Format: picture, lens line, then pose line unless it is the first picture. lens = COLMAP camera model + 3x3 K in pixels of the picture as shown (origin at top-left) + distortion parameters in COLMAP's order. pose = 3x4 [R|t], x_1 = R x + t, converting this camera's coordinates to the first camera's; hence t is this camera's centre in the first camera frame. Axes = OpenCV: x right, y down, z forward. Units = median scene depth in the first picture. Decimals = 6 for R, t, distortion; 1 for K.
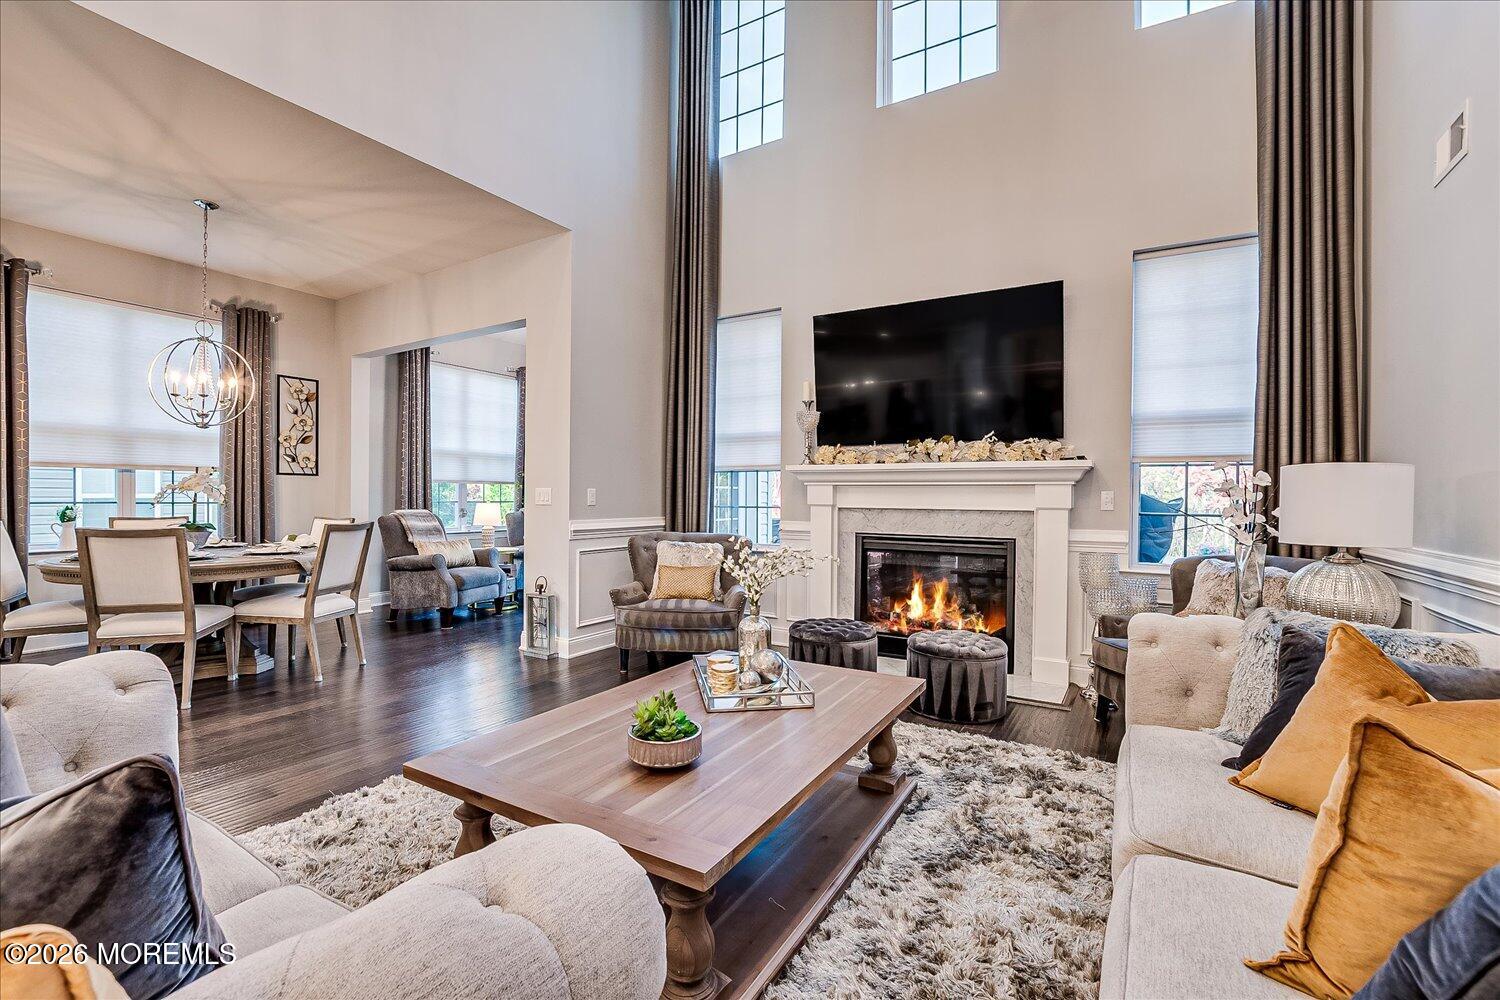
lens RADIAL K [[655.1, 0, 740.5], [0, 655.1, 501.4], [0, 0, 1]] dist [-0.015891, 0.000515]
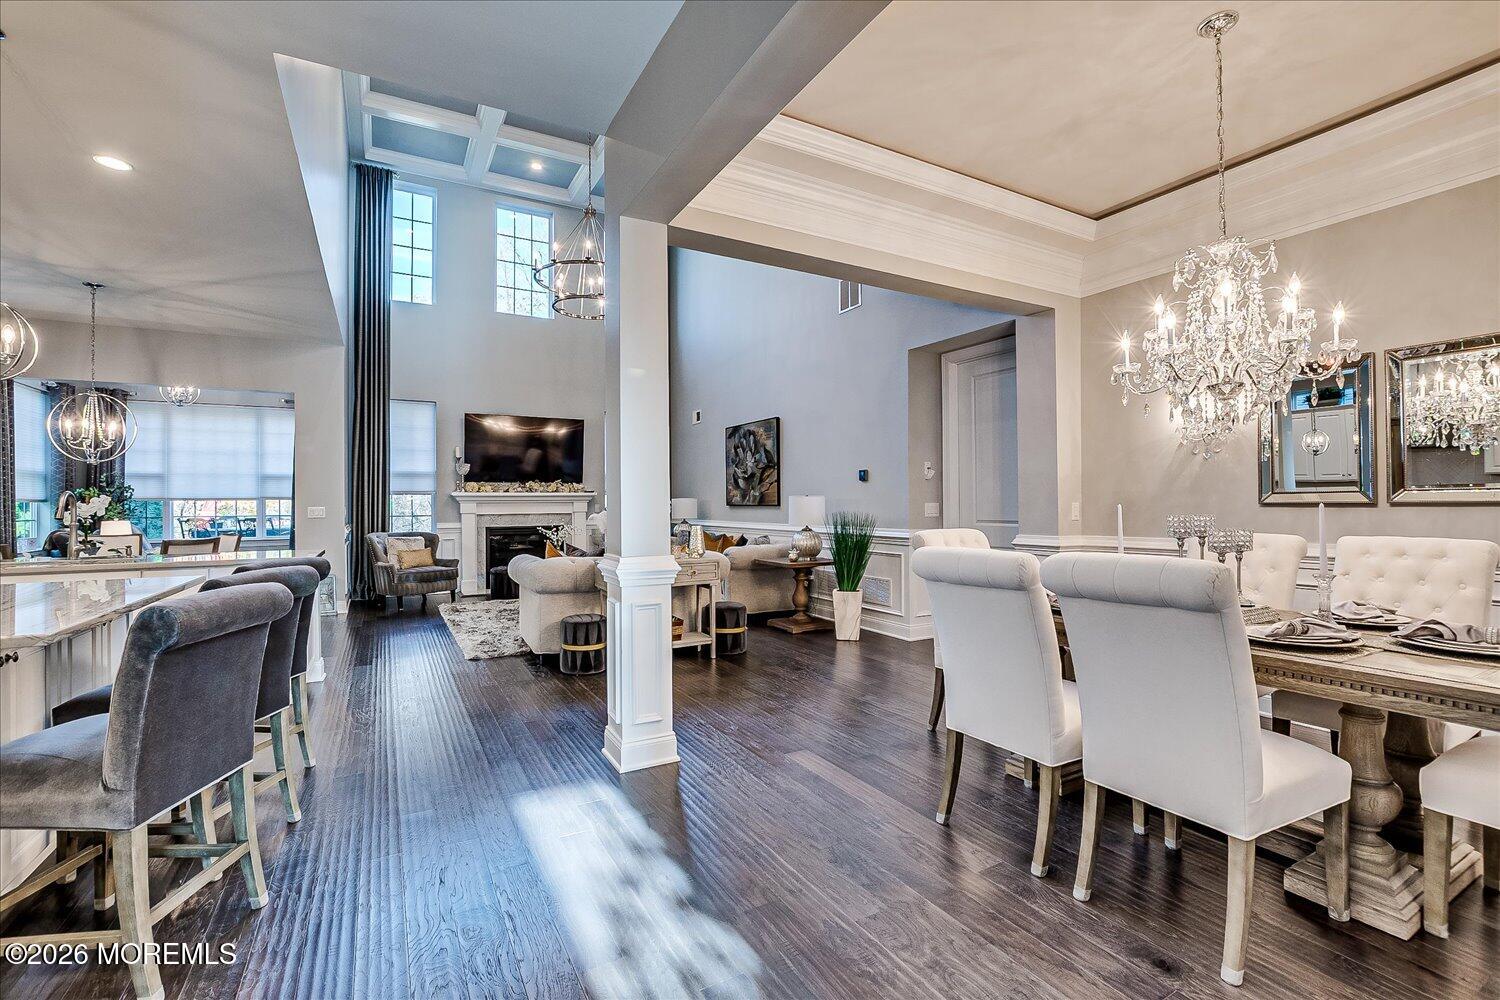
lens RADIAL K [[655.1, 0, 740.5], [0, 655.1, 501.4], [0, 0, 1]] dist [-0.015891, 0.000515]
pose [[0.500763, -0.005515, 0.865567, -0.994382], [0.019317, 0.999802, -0.004805, -0.003620], [-0.865369, 0.019126, 0.500770, -0.556492]]
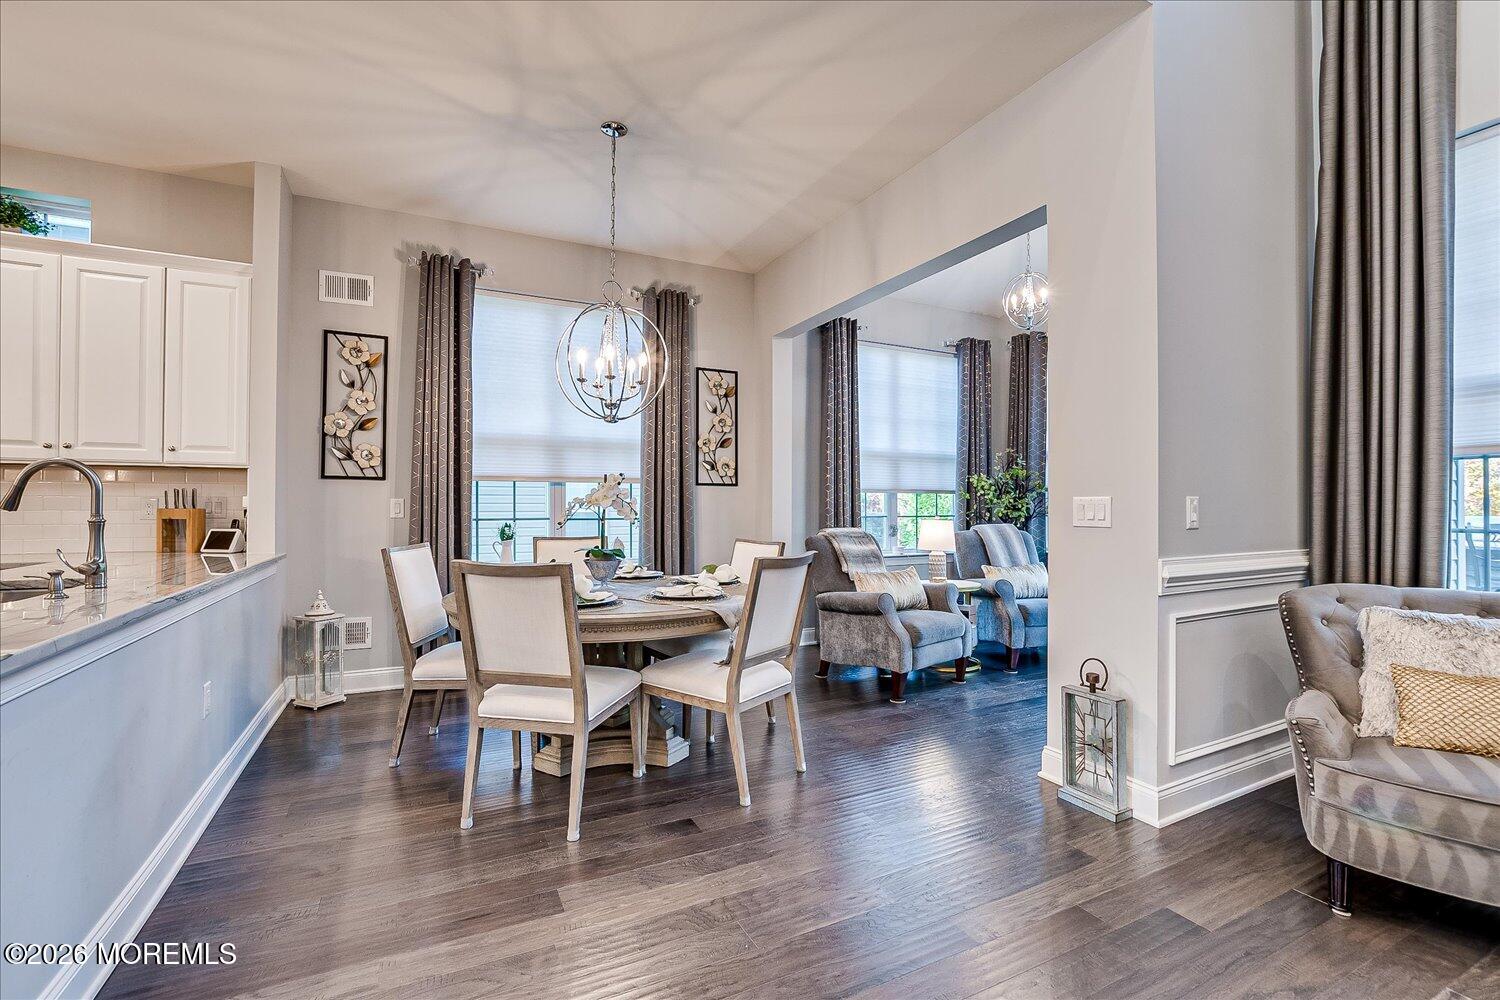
lens RADIAL K [[655.1, 0, 740.5], [0, 655.1, 501.4], [0, 0, 1]] dist [-0.015891, 0.000515]
pose [[0.846587, -0.011040, -0.532137, -0.222951], [0.001753, 0.999837, -0.017954, -0.005317], [0.532248, 0.014267, 0.846468, 0.326474]]
